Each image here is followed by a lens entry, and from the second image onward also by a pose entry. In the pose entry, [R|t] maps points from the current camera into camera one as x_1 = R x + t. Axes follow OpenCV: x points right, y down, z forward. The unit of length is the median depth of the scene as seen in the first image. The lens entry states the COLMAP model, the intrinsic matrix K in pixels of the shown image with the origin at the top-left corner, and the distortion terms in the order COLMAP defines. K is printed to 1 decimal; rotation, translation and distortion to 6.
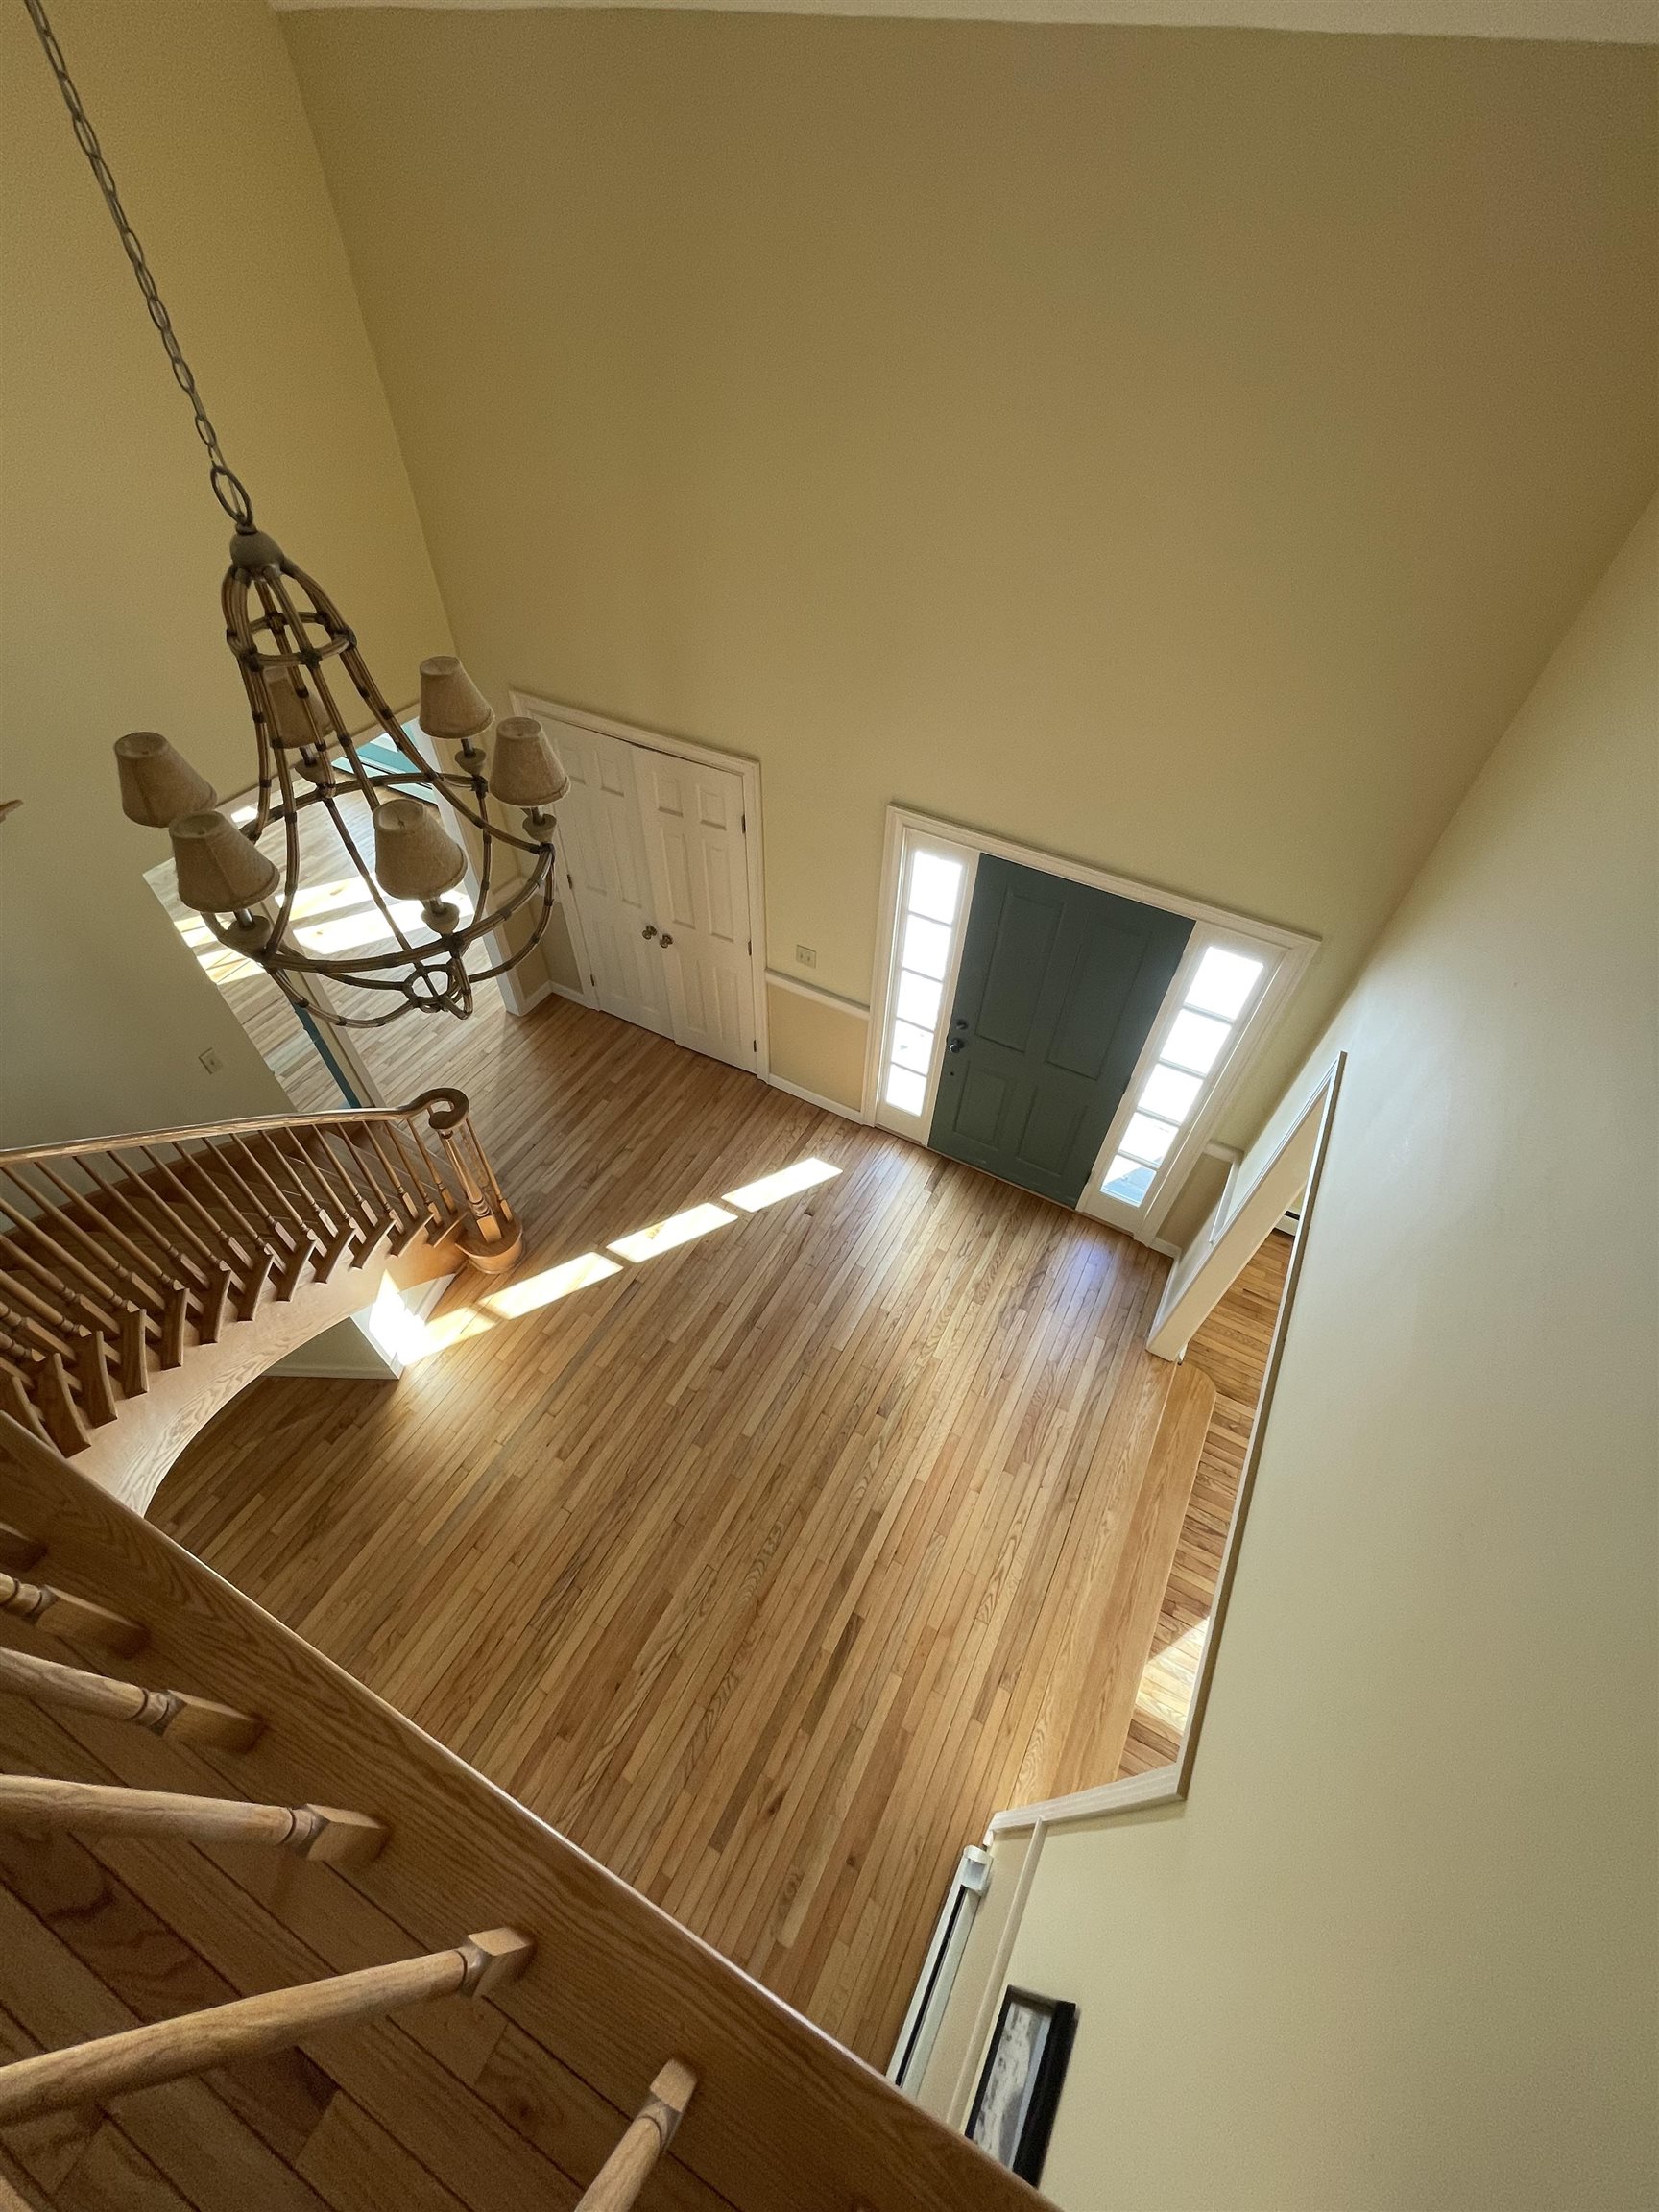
lens RADIAL K [[898.8, 0, 830.7], [0, 898.8, 1107.5], [0, 0, 1]] dist [-0.002482, -0.000591]
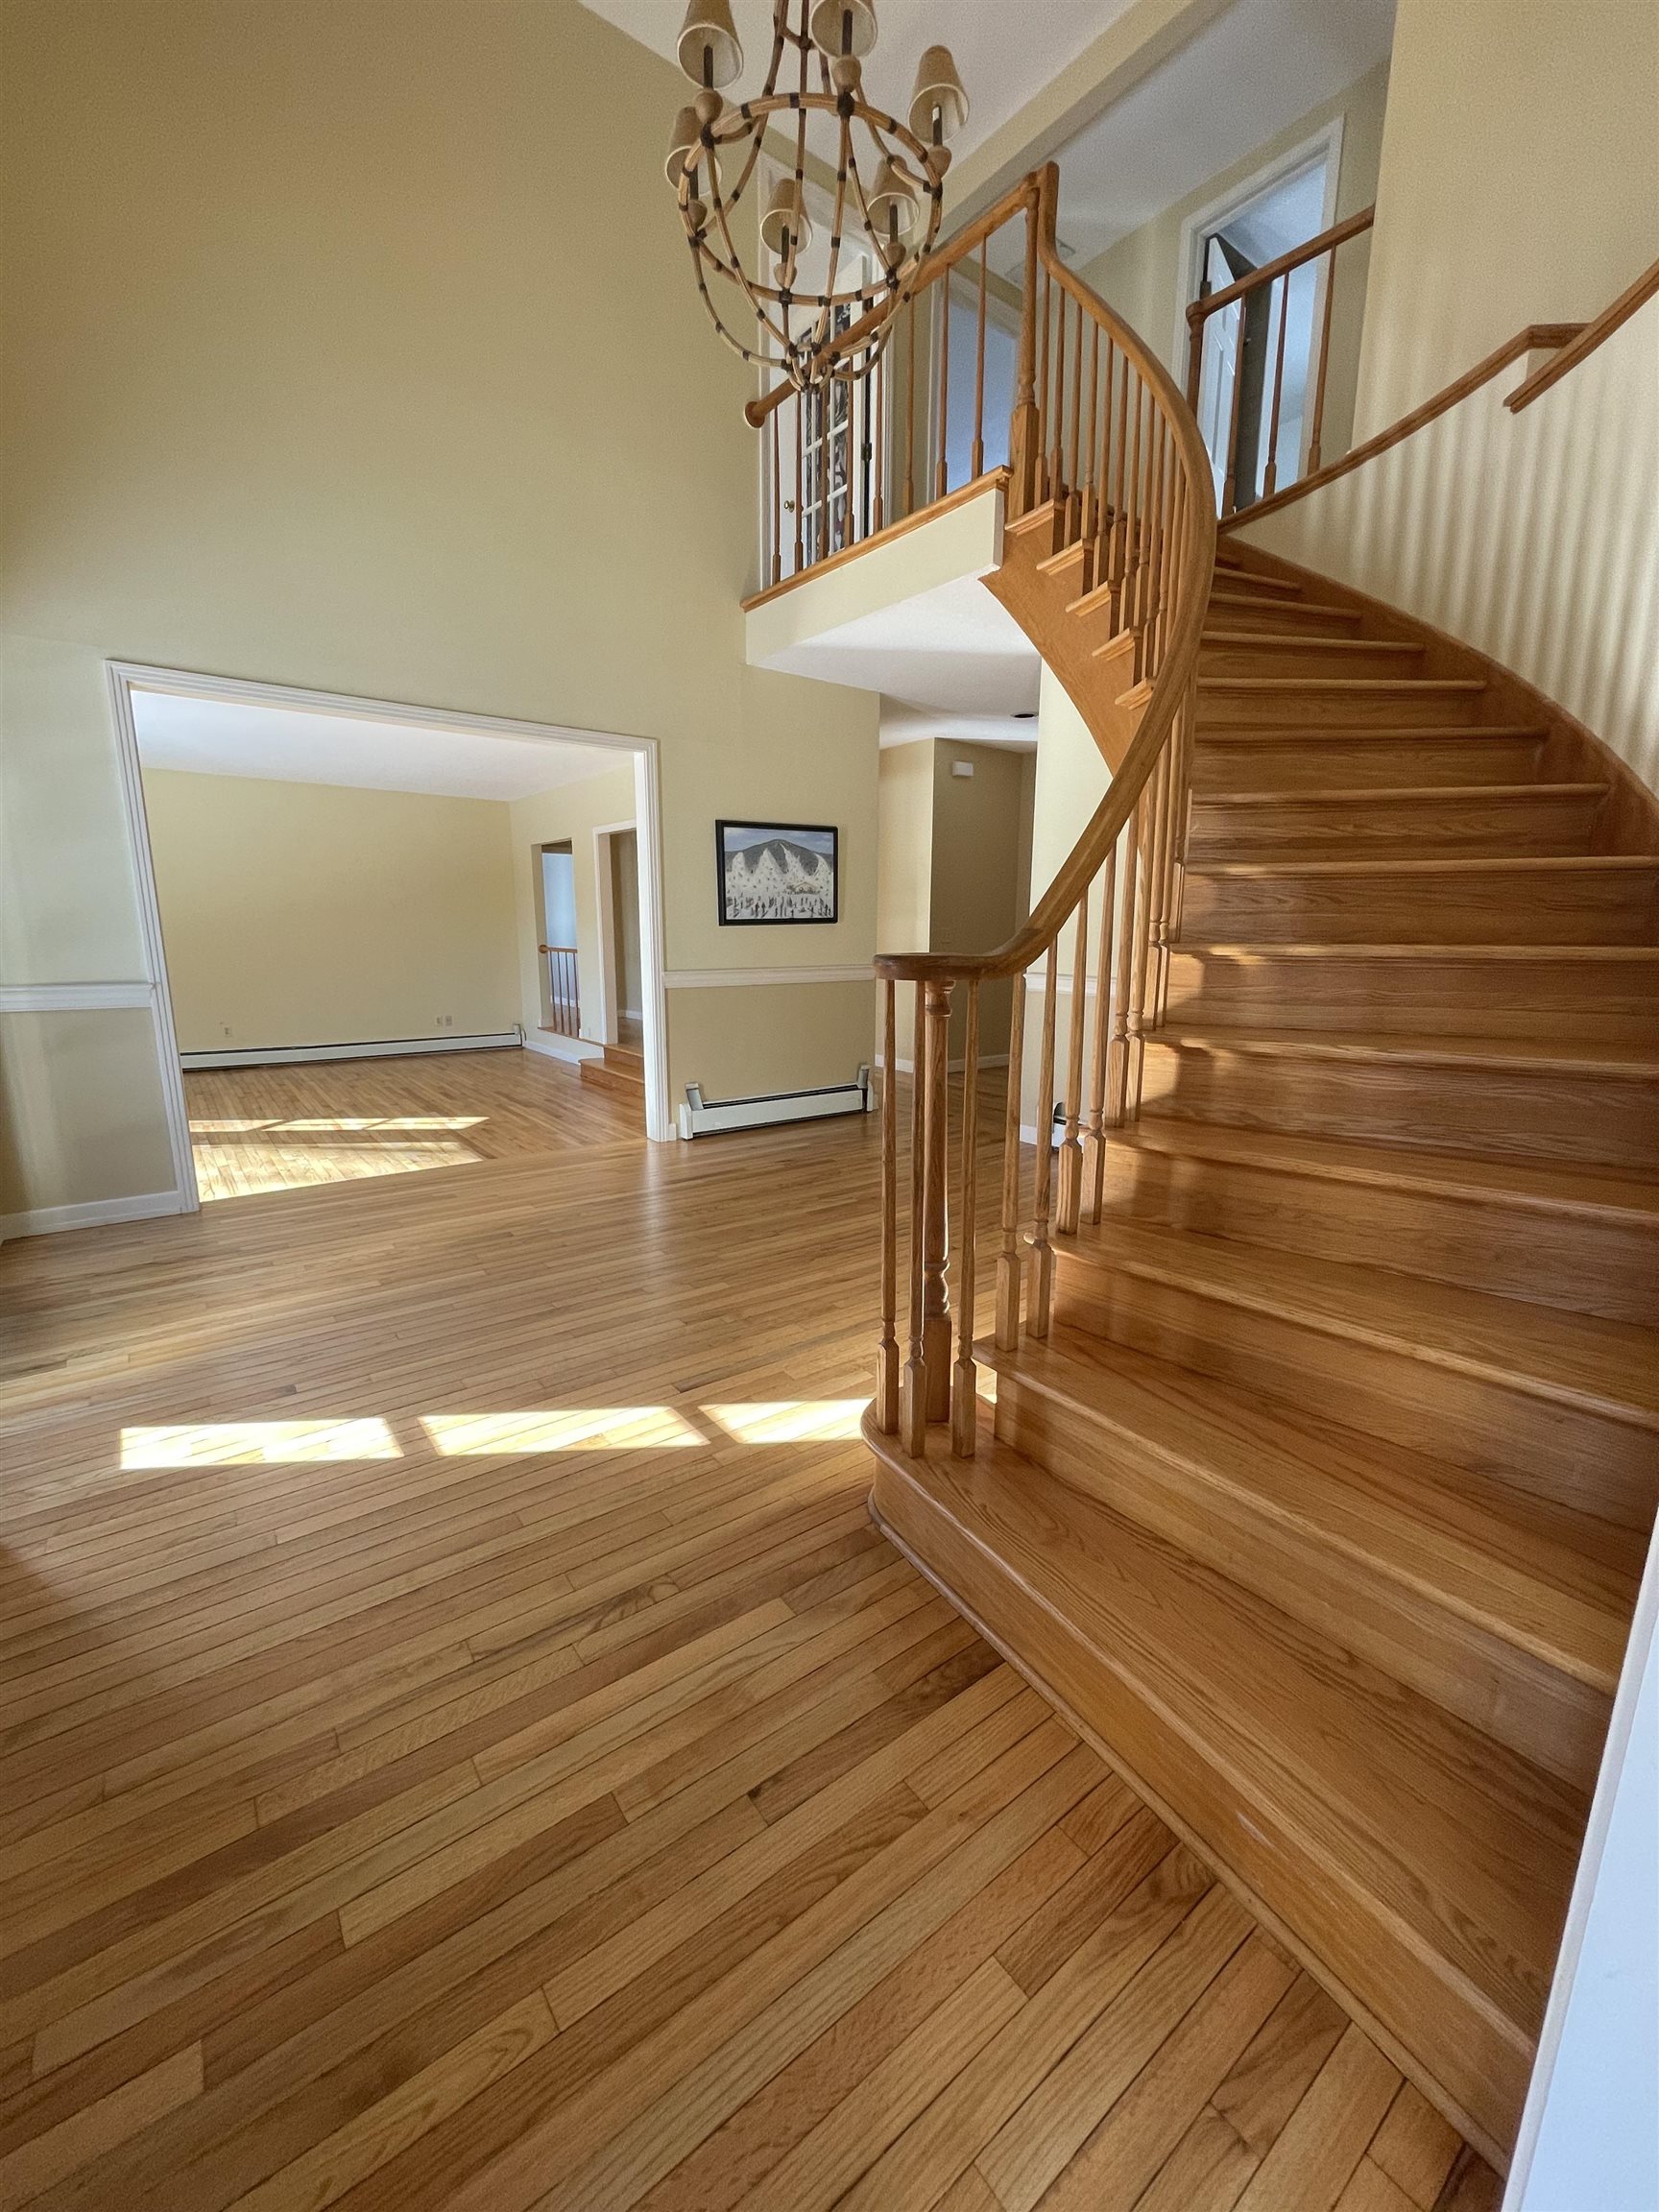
lens RADIAL K [[898.8, 0, 836.5], [0, 898.8, 1098.2], [0, 0, 1]] dist [-0.002482, -0.000591]
pose [[-0.909714, -0.112576, 0.399684, -0.501698], [0.292597, 0.509186, 0.809393, -0.282233], [-0.294632, 0.853262, -0.430274, 1.104898]]
